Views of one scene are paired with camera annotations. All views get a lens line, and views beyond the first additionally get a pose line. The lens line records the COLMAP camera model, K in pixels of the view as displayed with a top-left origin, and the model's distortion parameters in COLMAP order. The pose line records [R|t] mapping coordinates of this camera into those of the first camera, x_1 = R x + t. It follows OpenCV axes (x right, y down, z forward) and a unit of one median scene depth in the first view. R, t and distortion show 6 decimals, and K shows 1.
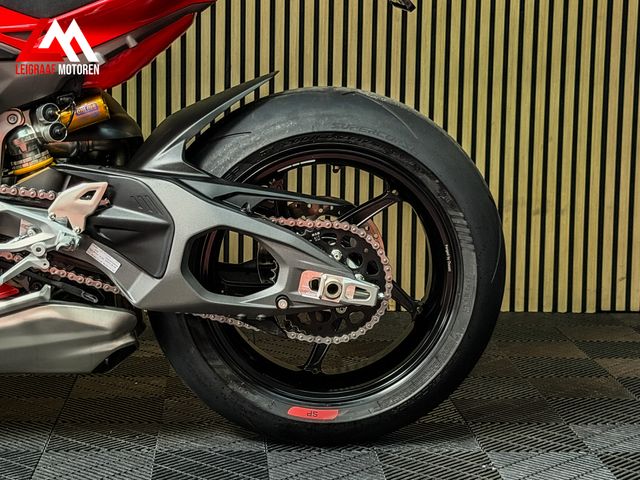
lens RADIAL K [[1460.7, 0, 316.1], [0, 1460.7, 235.6], [0, 0, 1]] dist [0.154928, 0.000000]
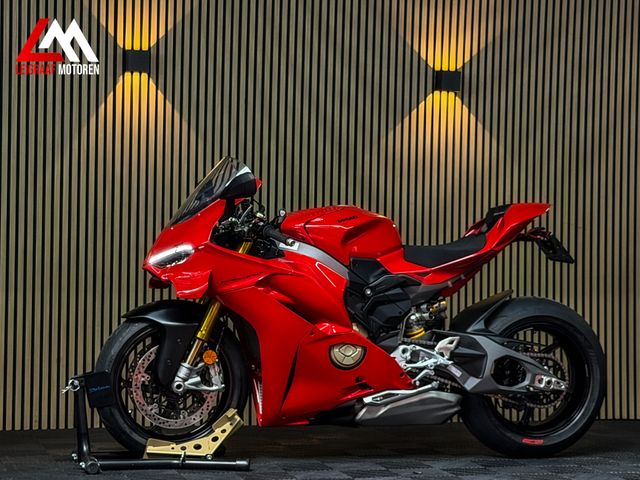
lens RADIAL K [[1460.7, 0, 324.8], [0, 1460.7, 240.5], [0, 0, 1]] dist [0.154928, 0.000000]
pose [[0.975334, 0.004433, 0.220691, -0.841505], [0.027972, 0.989256, -0.143493, 0.136171], [-0.218956, 0.146127, 0.964731, -1.187053]]
